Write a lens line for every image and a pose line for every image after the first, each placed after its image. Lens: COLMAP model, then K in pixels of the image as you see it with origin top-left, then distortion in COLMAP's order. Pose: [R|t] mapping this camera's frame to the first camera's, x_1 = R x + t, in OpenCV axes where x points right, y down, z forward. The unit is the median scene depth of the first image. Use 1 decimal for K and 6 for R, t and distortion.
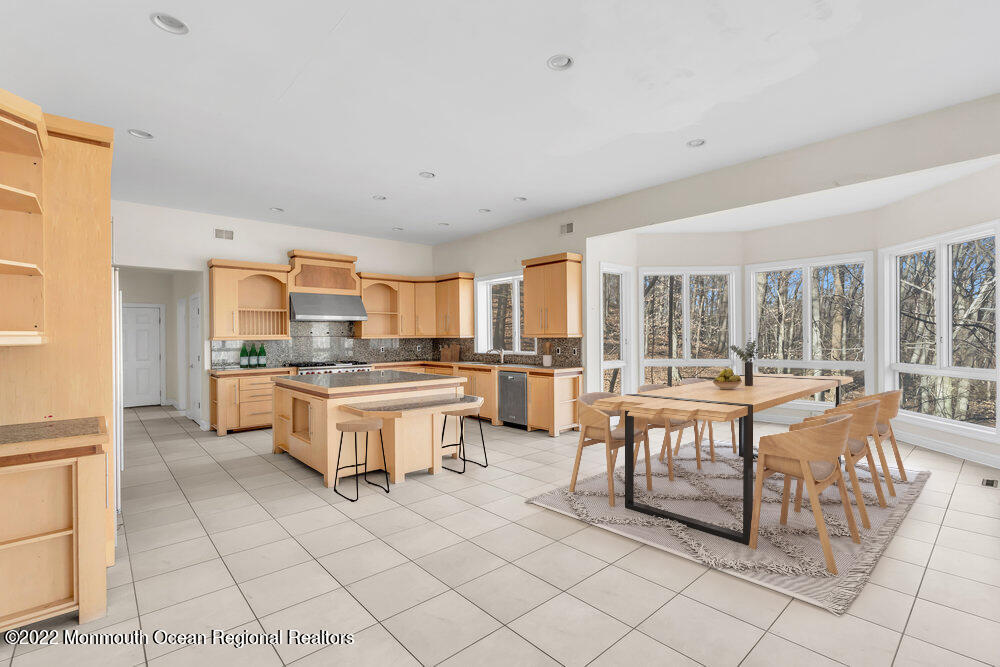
lens RADIAL K [[454.4, 0, 505.7], [0, 454.4, 337.7], [0, 0, 1]] dist [-0.004808, 0.000211]
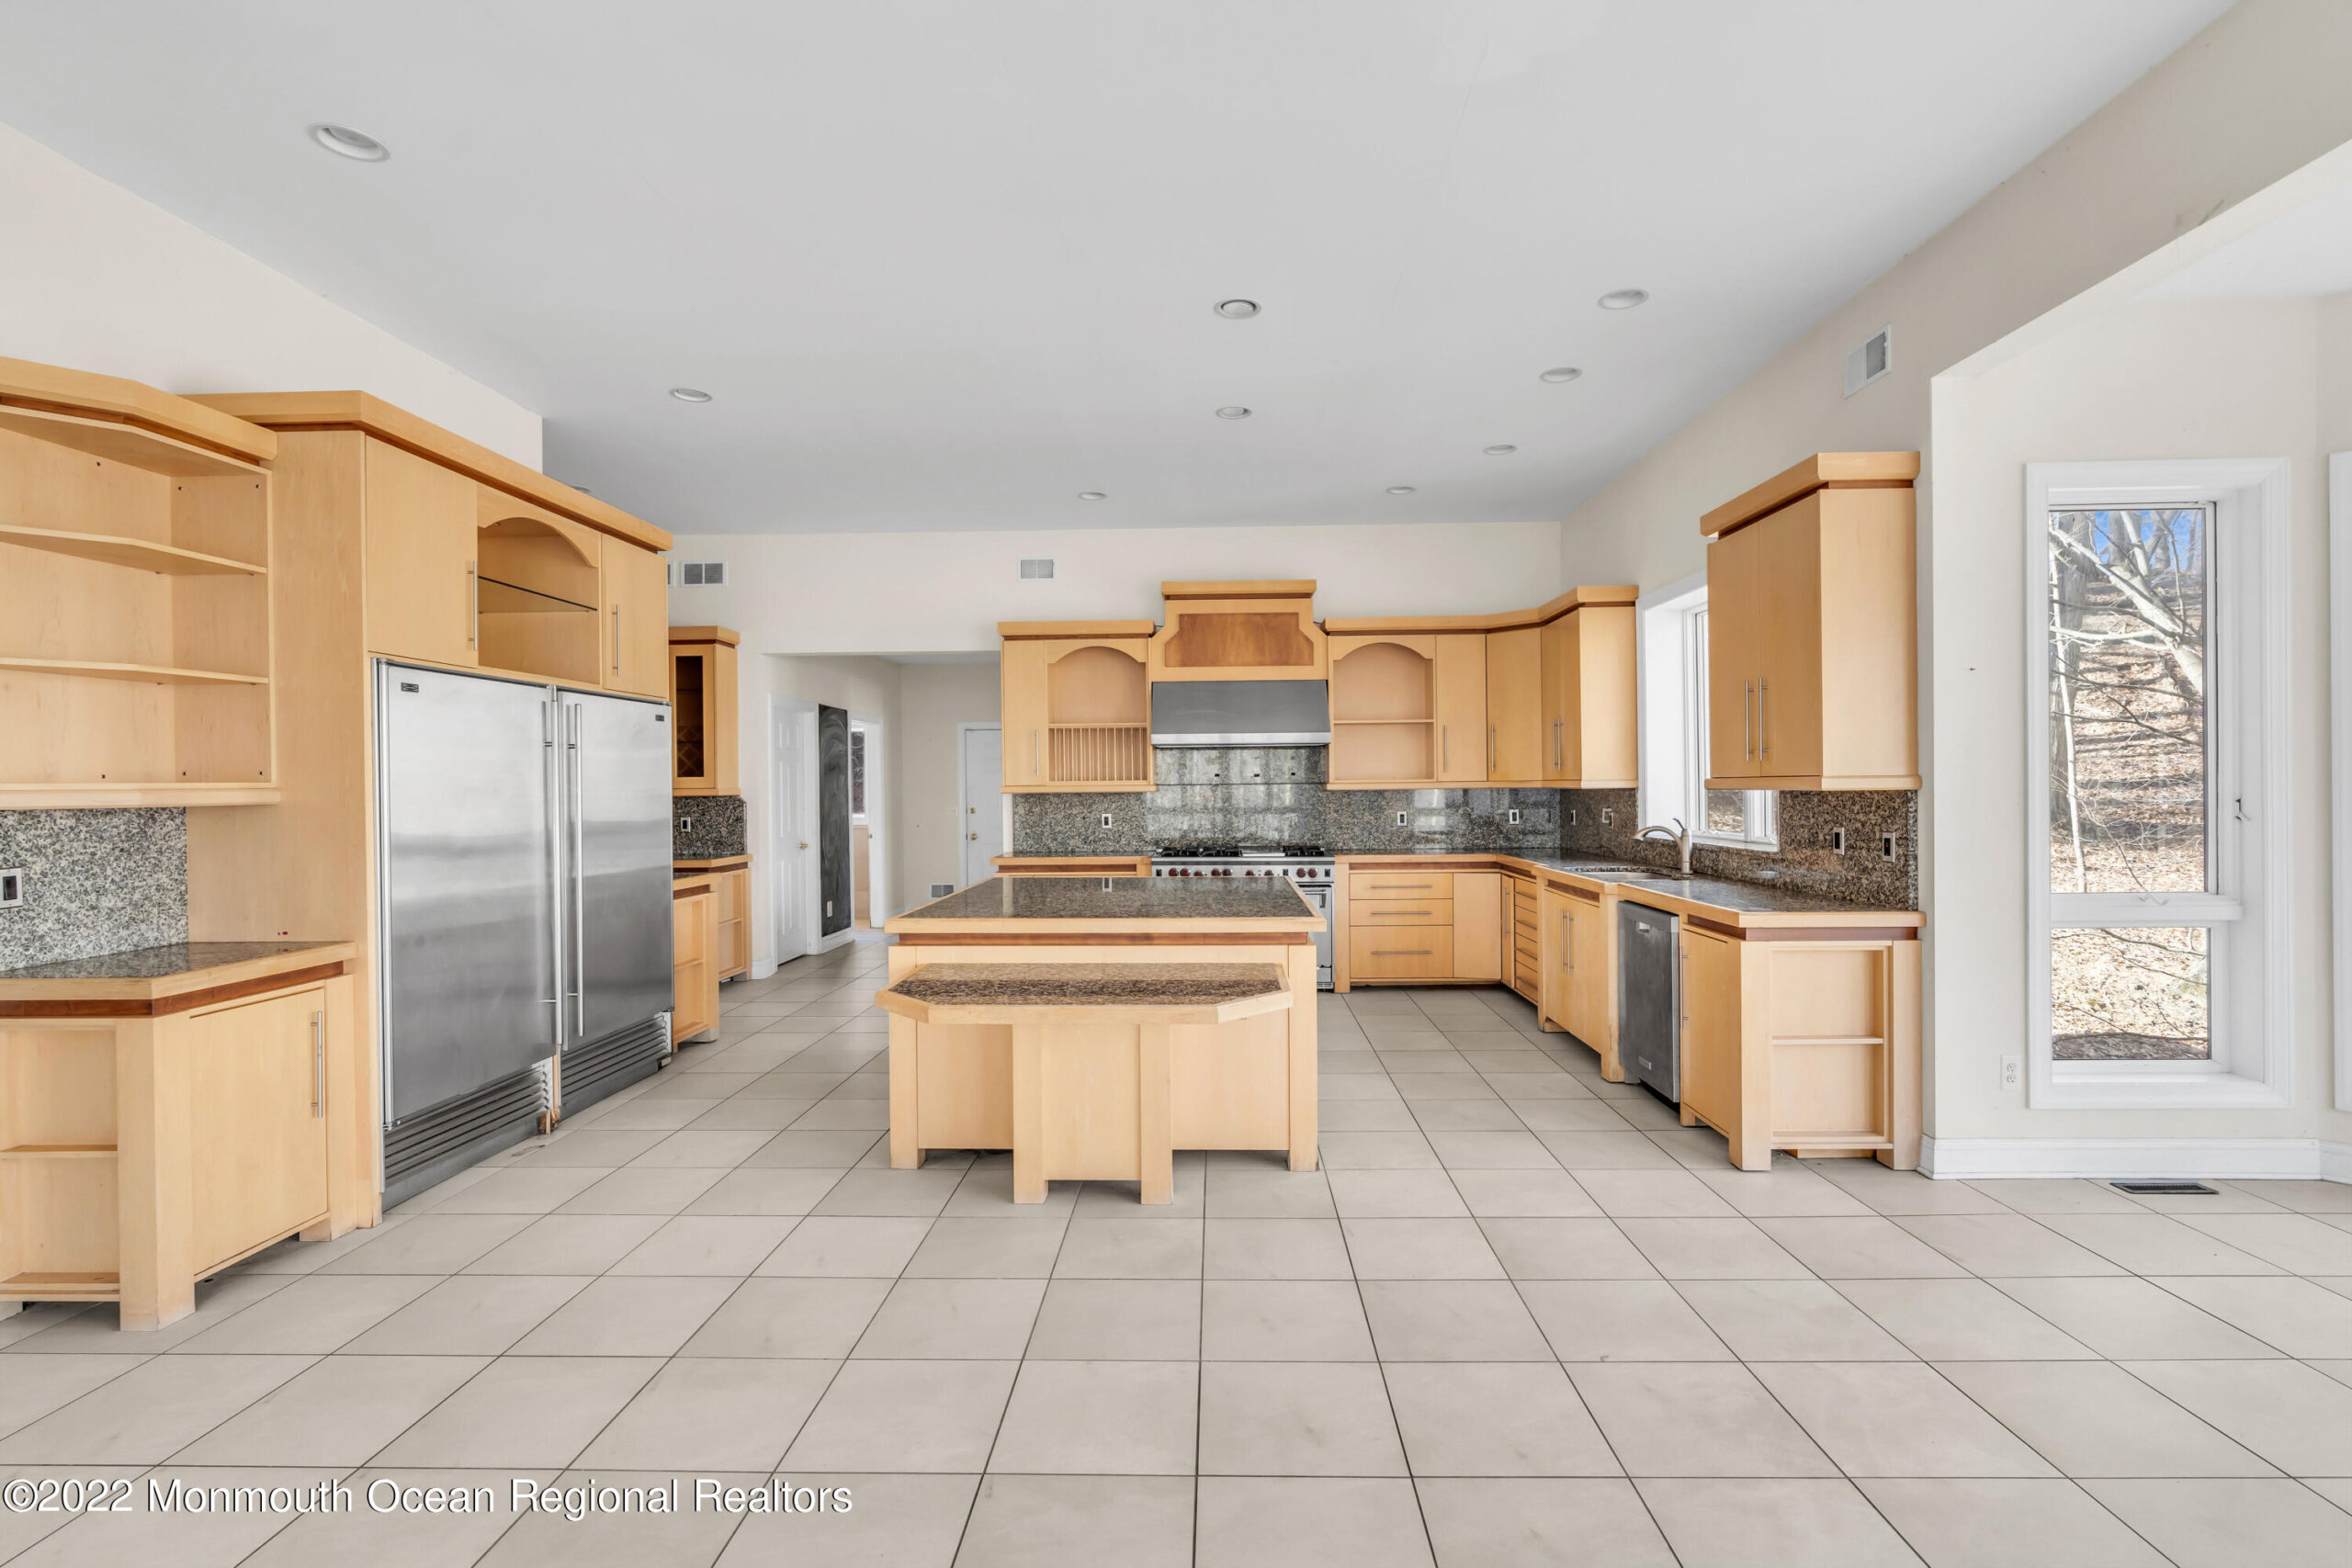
lens RADIAL K [[1068.7, 0, 1179.8], [0, 1068.7, 790.6], [0, 0, 1]] dist [-0.004808, 0.000211]
pose [[0.726752, 0.004557, -0.686884, 0.250452], [0.000060, 0.999978, 0.006698, -0.003878], [0.686900, -0.004909, 0.726736, 0.285103]]
